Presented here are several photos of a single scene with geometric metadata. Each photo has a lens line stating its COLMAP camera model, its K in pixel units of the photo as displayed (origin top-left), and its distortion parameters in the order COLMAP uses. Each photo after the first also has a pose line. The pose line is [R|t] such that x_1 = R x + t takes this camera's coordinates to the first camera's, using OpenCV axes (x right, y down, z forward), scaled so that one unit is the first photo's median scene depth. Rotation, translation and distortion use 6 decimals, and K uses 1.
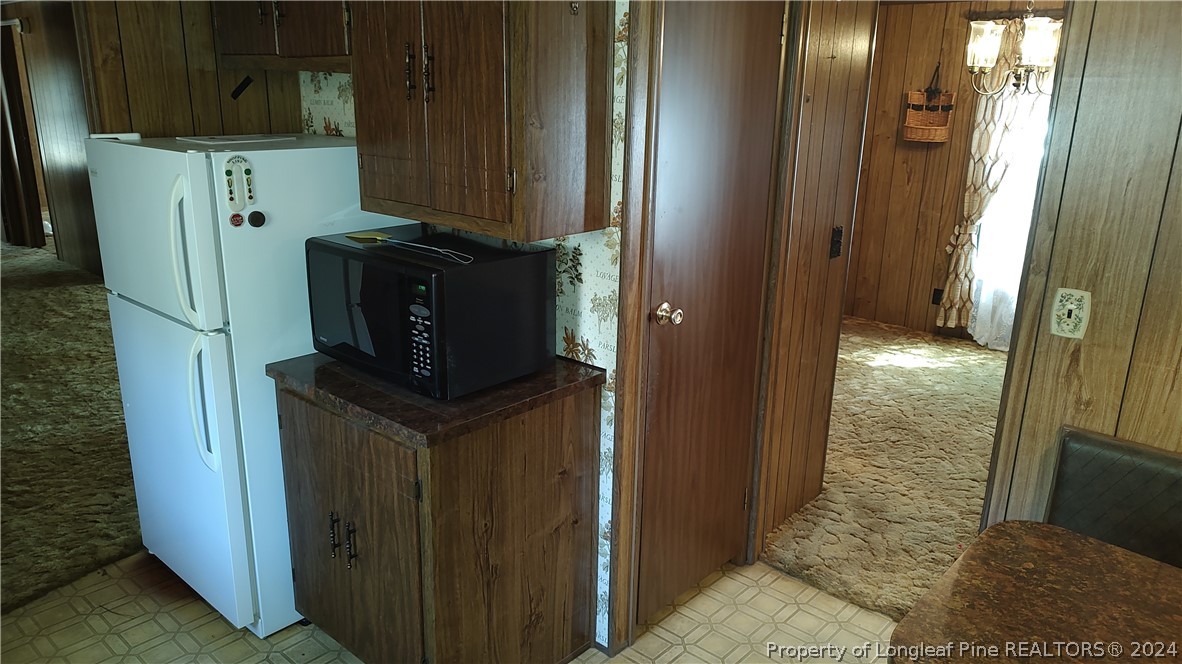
lens RADIAL K [[839.4, 0, 591.0], [0, 839.4, 332.0], [0, 0, 1]] dist [0.049123, -0.081749]
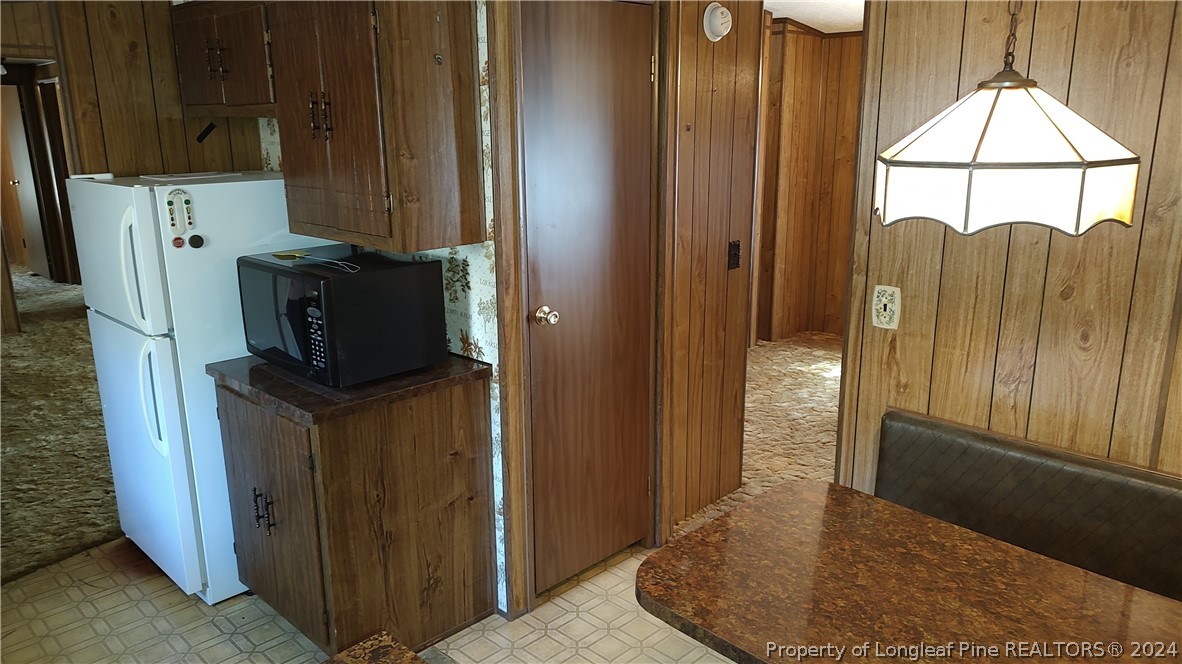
lens RADIAL K [[839.4, 0, 591.0], [0, 839.4, 332.0], [0, 0, 1]] dist [0.049123, -0.081749]
pose [[0.998329, -0.016596, -0.055360, 0.219304], [0.014439, 0.999130, -0.039132, 0.047513], [0.055961, 0.038268, 0.997699, -0.149017]]
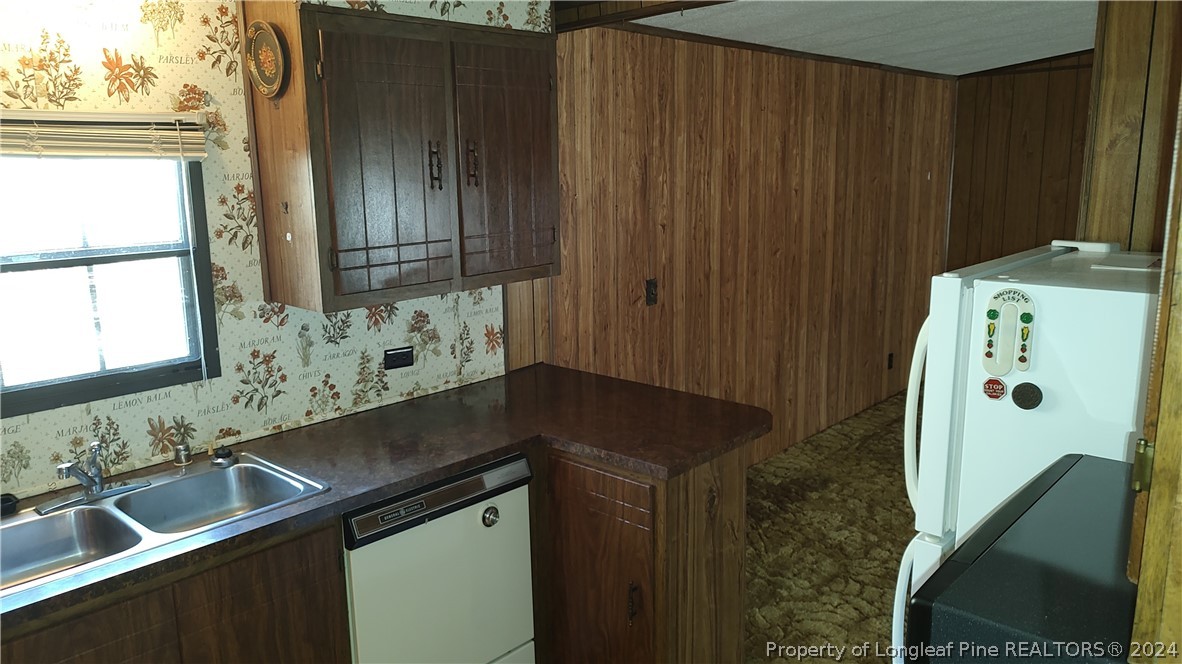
lens RADIAL K [[839.4, 0, 591.0], [0, 839.4, 332.0], [0, 0, 1]] dist [0.049123, -0.081749]
pose [[-0.020281, 0.172965, -0.984719, 0.188652], [-0.263718, 0.949115, 0.172143, -0.194915], [0.964387, 0.263179, 0.026365, 0.663777]]
